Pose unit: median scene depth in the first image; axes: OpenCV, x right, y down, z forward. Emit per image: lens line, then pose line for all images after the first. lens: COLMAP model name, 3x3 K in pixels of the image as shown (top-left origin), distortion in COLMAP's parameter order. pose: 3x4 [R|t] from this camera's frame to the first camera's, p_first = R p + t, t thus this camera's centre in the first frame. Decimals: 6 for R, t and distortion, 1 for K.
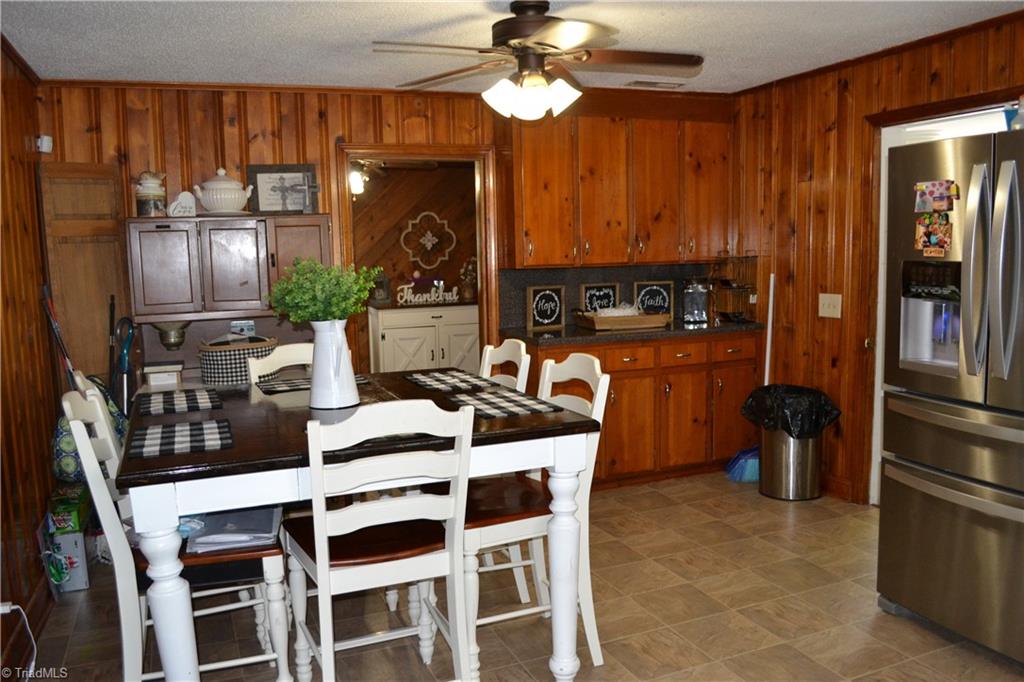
lens RADIAL K [[816.2, 0, 510.2], [0, 816.2, 341.3], [0, 0, 1]] dist [-0.074828, 0.006471]
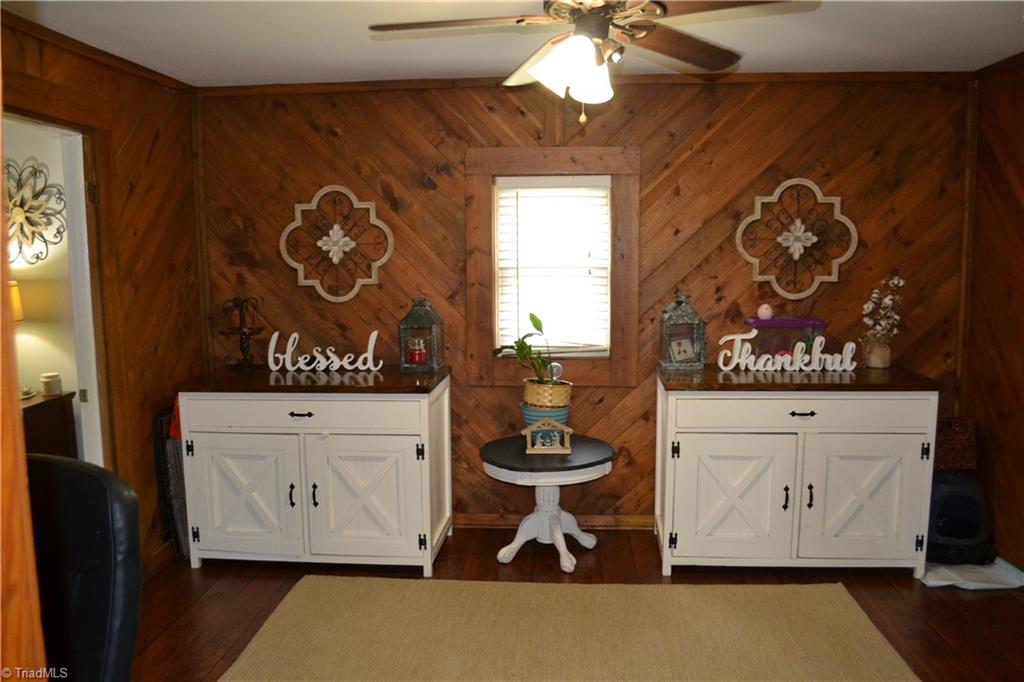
lens RADIAL K [[809.0, 0, 514.7], [0, 809.0, 344.2], [0, 0, 1]] dist [-0.086262, 0.001146]
pose [[0.900104, 0.065220, -0.430766, -0.044262], [-0.064826, 0.997774, 0.015611, -0.060467], [0.430826, 0.013873, 0.902329, 0.518768]]
